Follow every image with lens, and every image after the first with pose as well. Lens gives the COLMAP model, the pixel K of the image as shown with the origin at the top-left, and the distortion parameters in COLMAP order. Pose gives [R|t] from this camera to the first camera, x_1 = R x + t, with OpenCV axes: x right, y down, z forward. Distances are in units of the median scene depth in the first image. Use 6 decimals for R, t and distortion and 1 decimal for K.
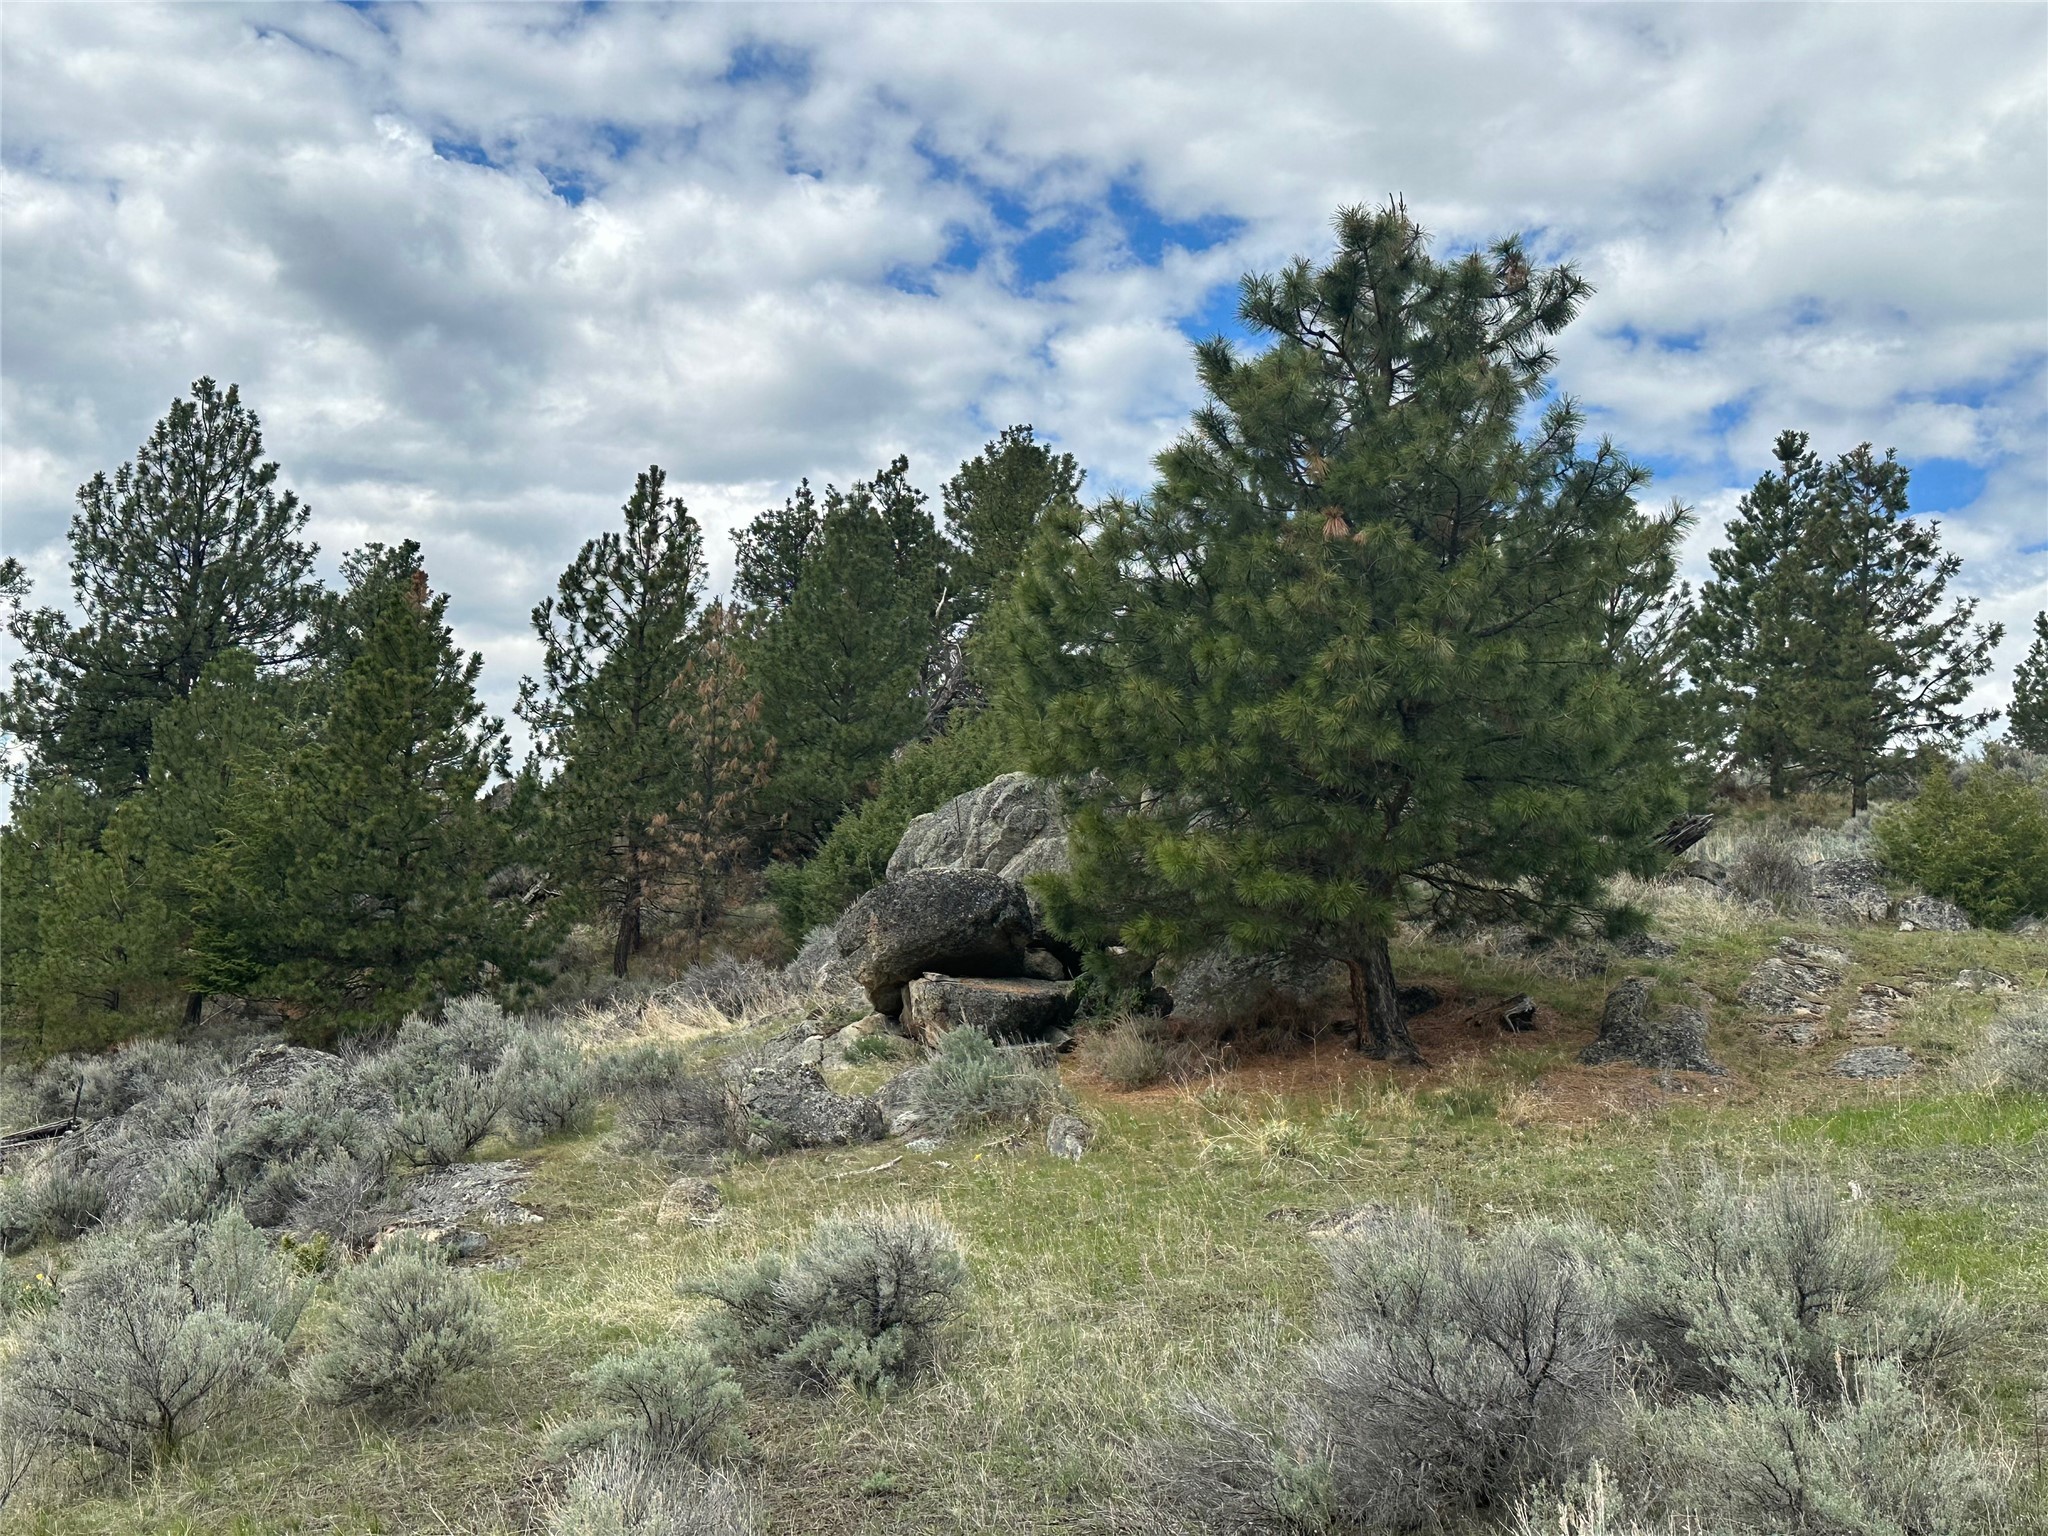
lens RADIAL K [[2404.4, 0, 1024.0], [0, 2404.4, 768.0], [0, 0, 1]] dist [0.128819, -0.008516]
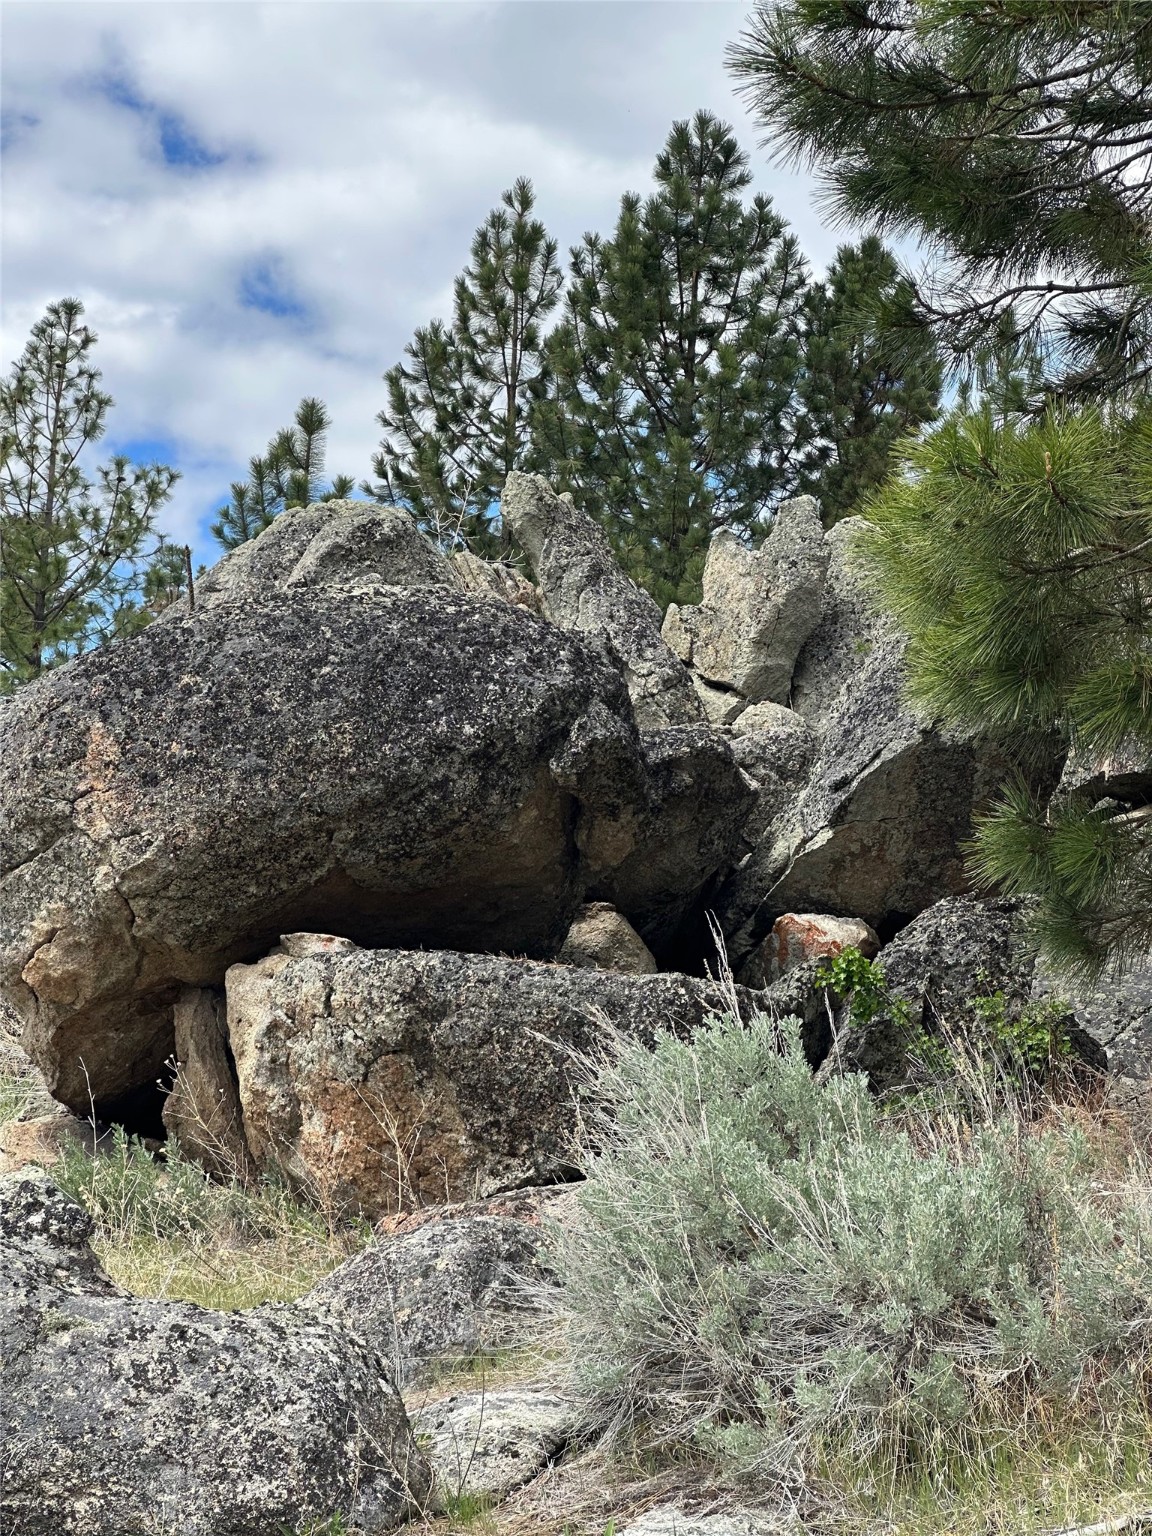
lens RADIAL K [[3449.3, 0, 576.0], [0, 3449.3, 768.0], [0, 0, 1]] dist [0.100606, 0.454223]
pose [[0.973004, 0.034399, 0.228210, -0.086283], [-0.017333, 0.996929, -0.076368, 0.081628], [-0.230137, 0.070351, 0.970612, 0.512068]]
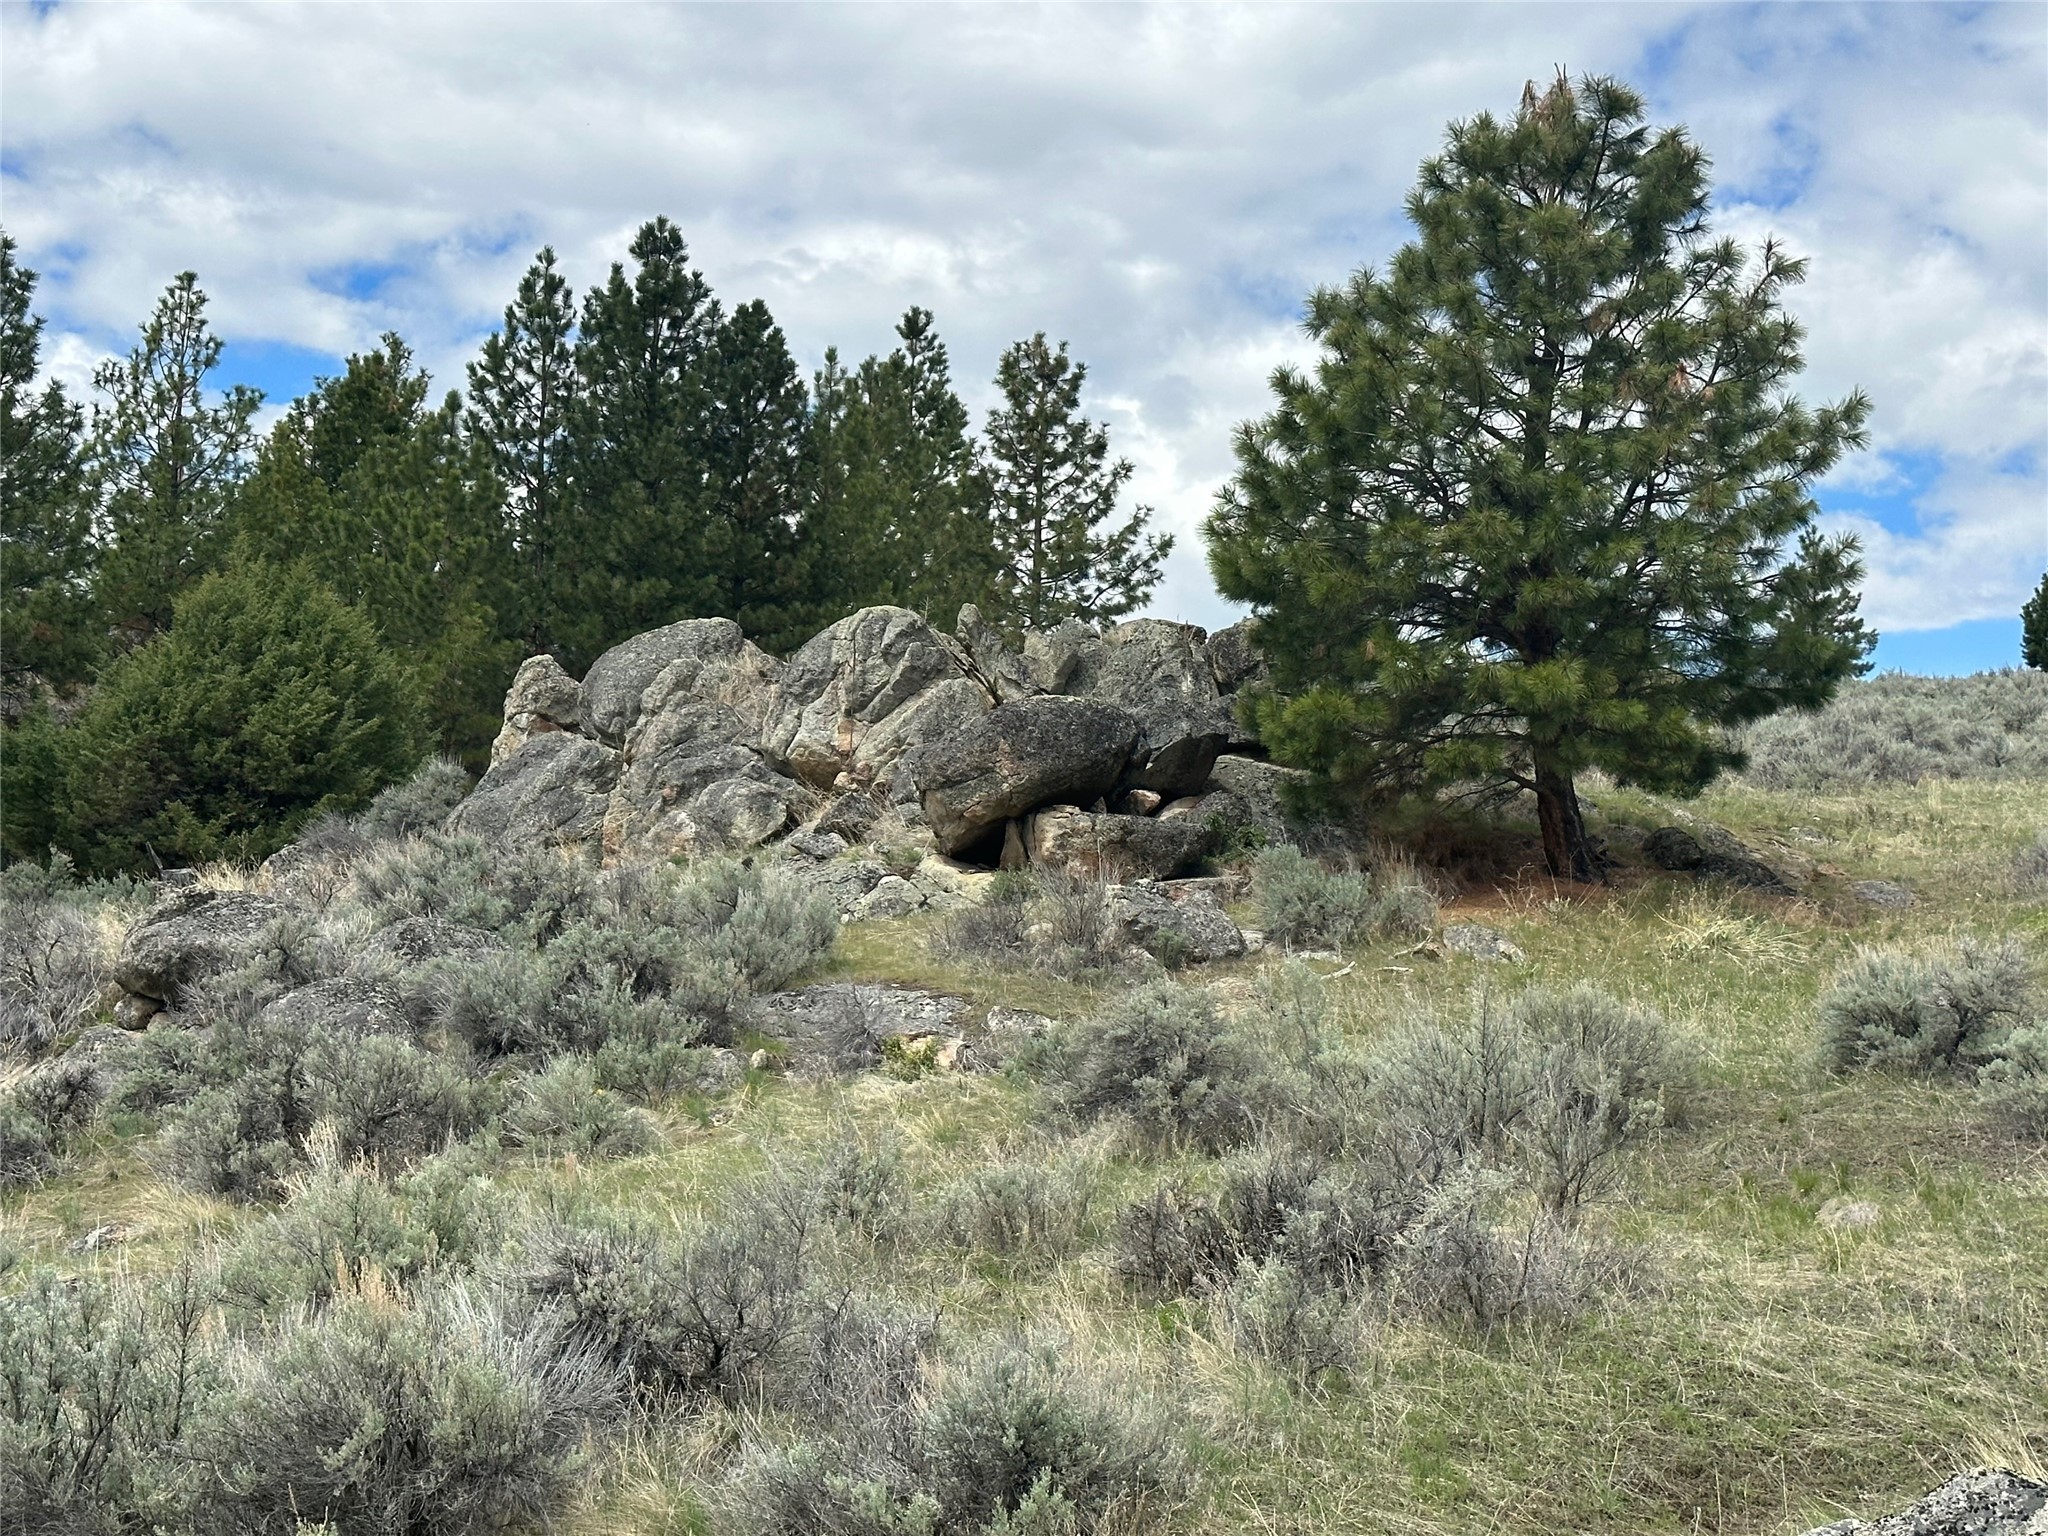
lens RADIAL K [[3118.3, 0, 1024.0], [0, 3118.3, 768.0], [0, 0, 1]] dist [0.030800, 0.024938]
pose [[0.838821, 0.034734, 0.543299, -0.607761], [-0.045225, 0.998959, 0.005958, 0.054394], [-0.542526, -0.029568, 0.839518, -0.011089]]
